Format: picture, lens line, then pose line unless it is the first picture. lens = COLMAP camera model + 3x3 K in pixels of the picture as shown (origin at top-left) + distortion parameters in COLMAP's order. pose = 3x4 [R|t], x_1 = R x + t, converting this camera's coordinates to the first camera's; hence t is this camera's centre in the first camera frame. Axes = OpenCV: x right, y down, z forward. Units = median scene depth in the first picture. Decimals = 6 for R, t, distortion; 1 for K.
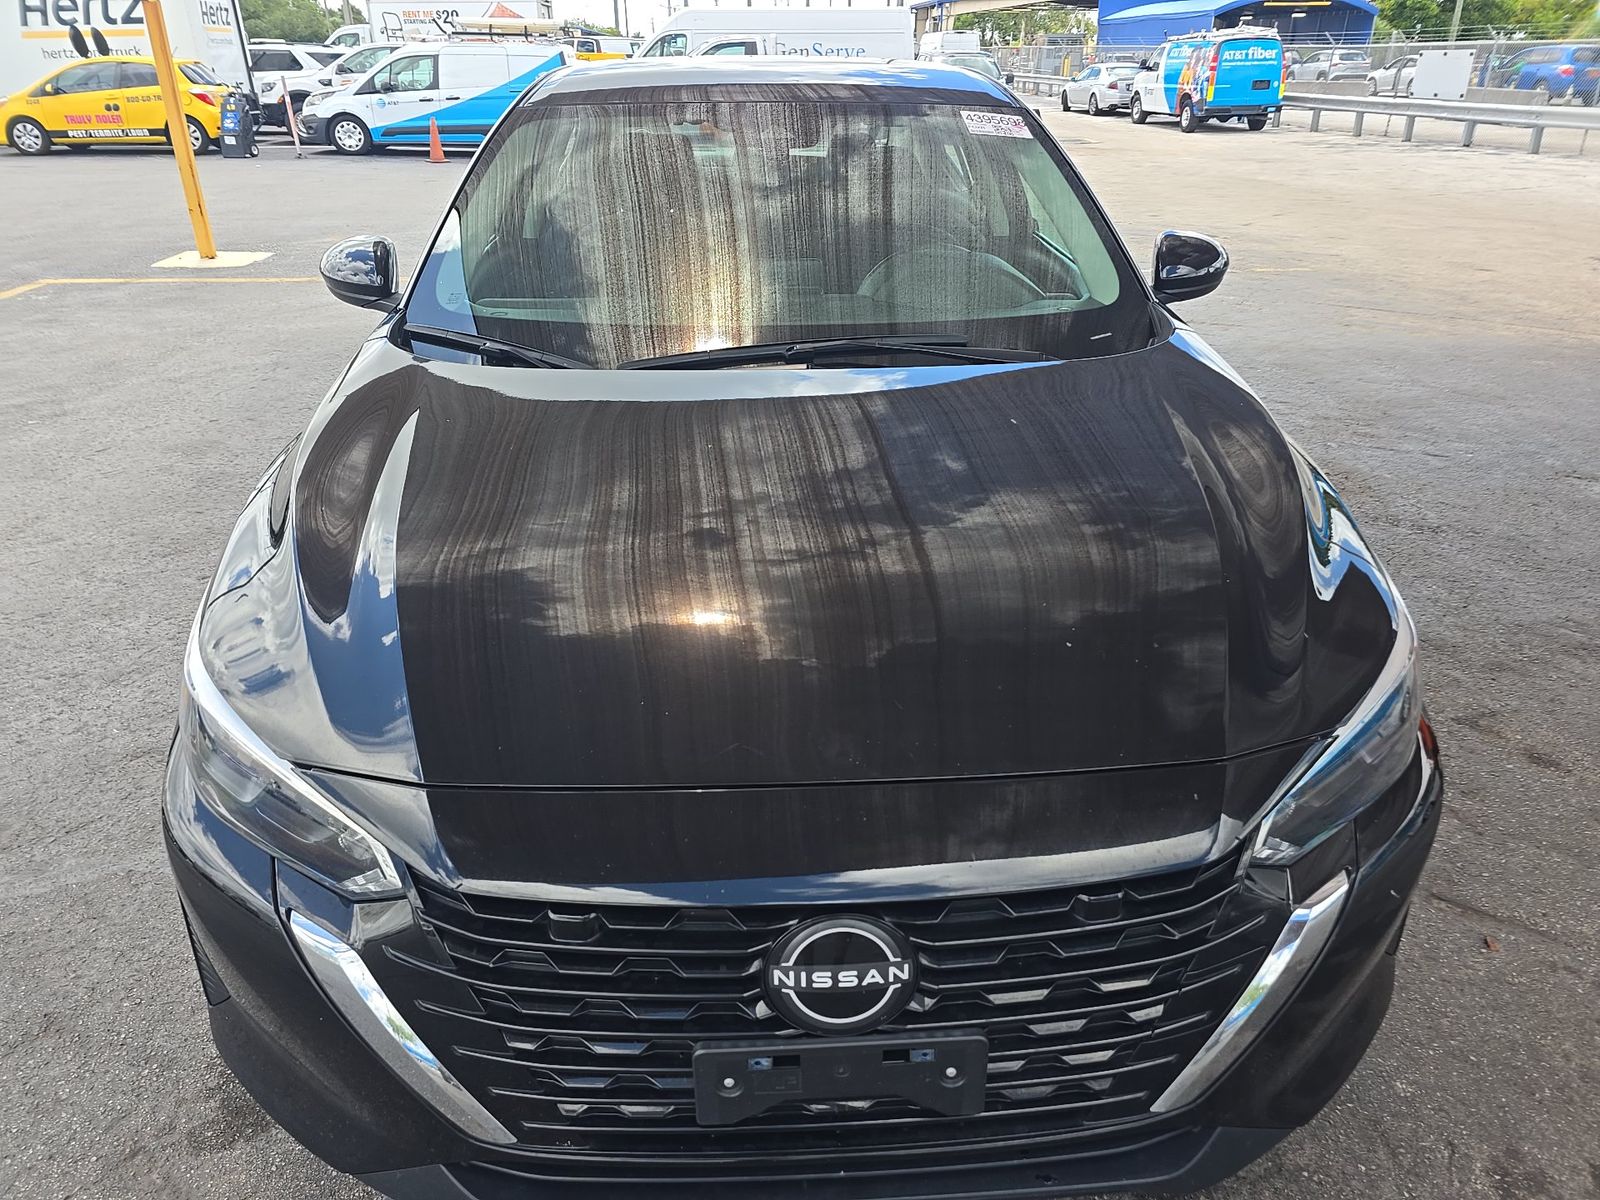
lens RADIAL K [[1122.4, 0, 806.2], [0, 1122.4, 633.6], [0, 0, 1]] dist [0.041659, -0.046111]
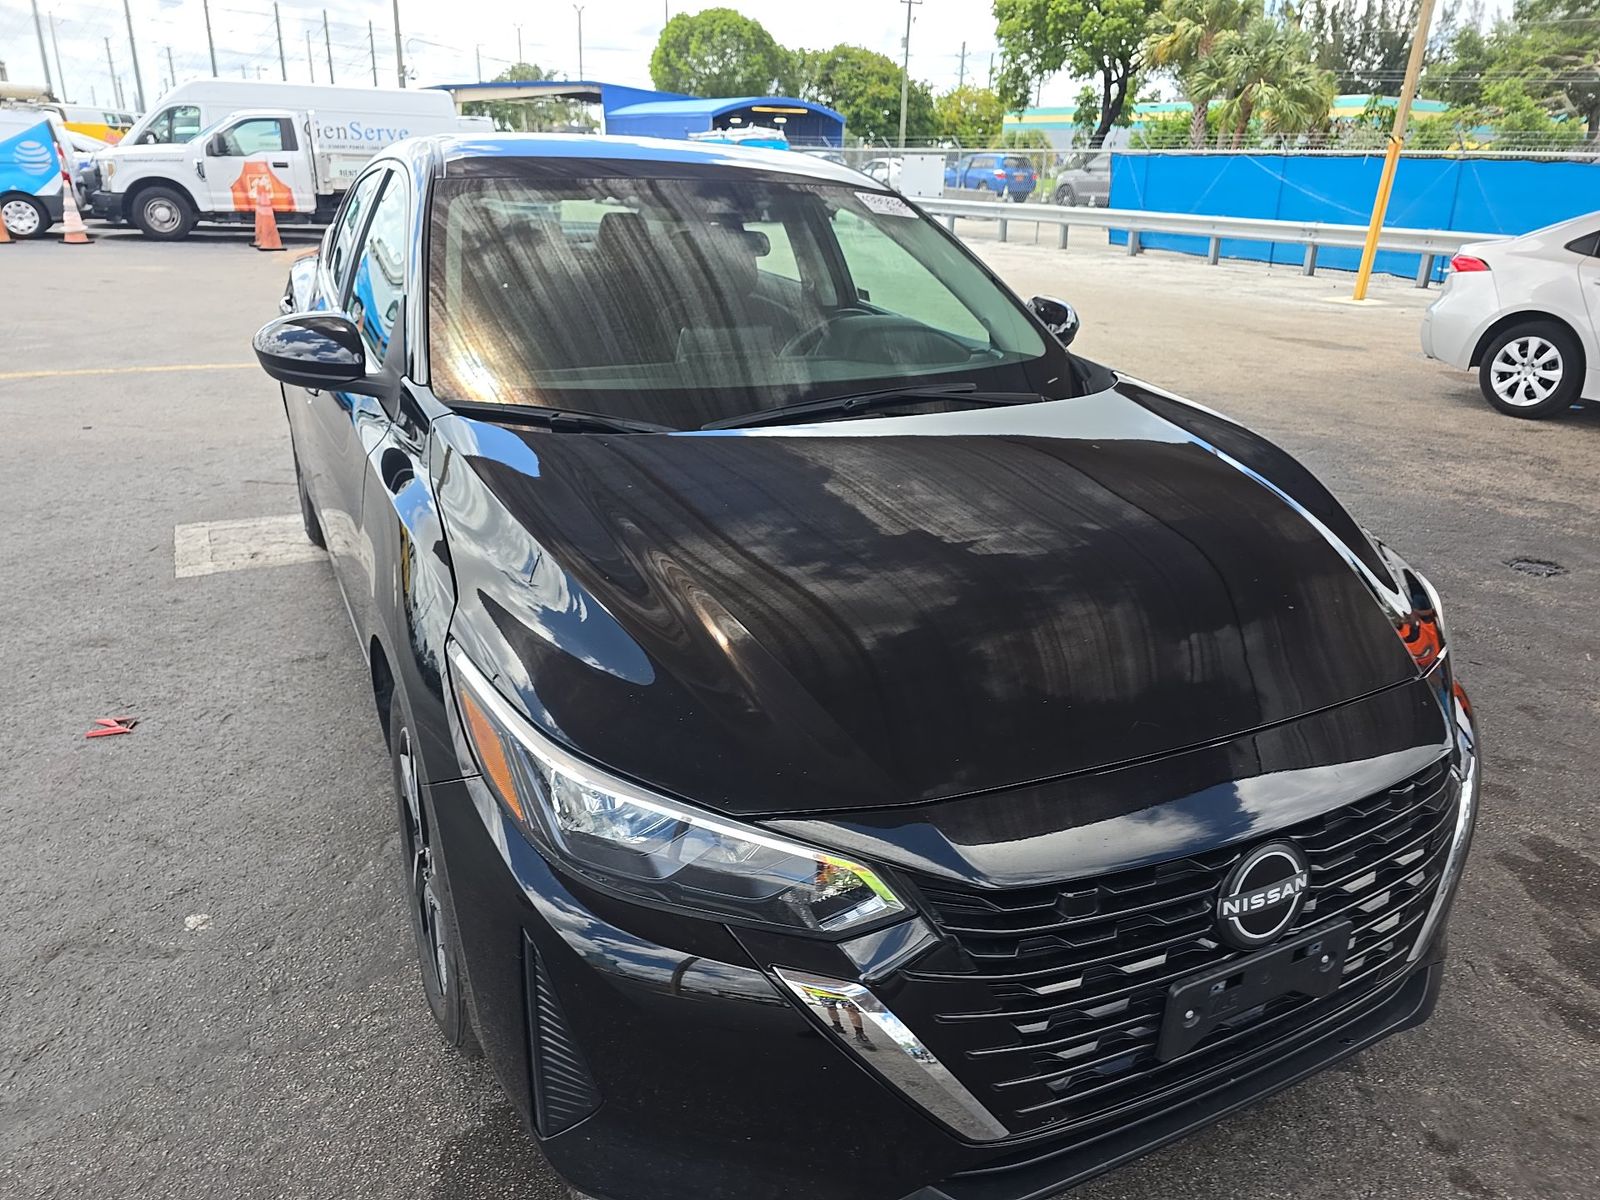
lens RADIAL K [[1122.4, 0, 806.2], [0, 1122.4, 633.6], [0, 0, 1]] dist [0.041659, -0.046111]
pose [[0.908678, -0.131358, 0.396295, -0.419322], [0.157138, 0.987020, -0.033142, -0.002914], [-0.386798, 0.092388, 0.917525, 0.032822]]
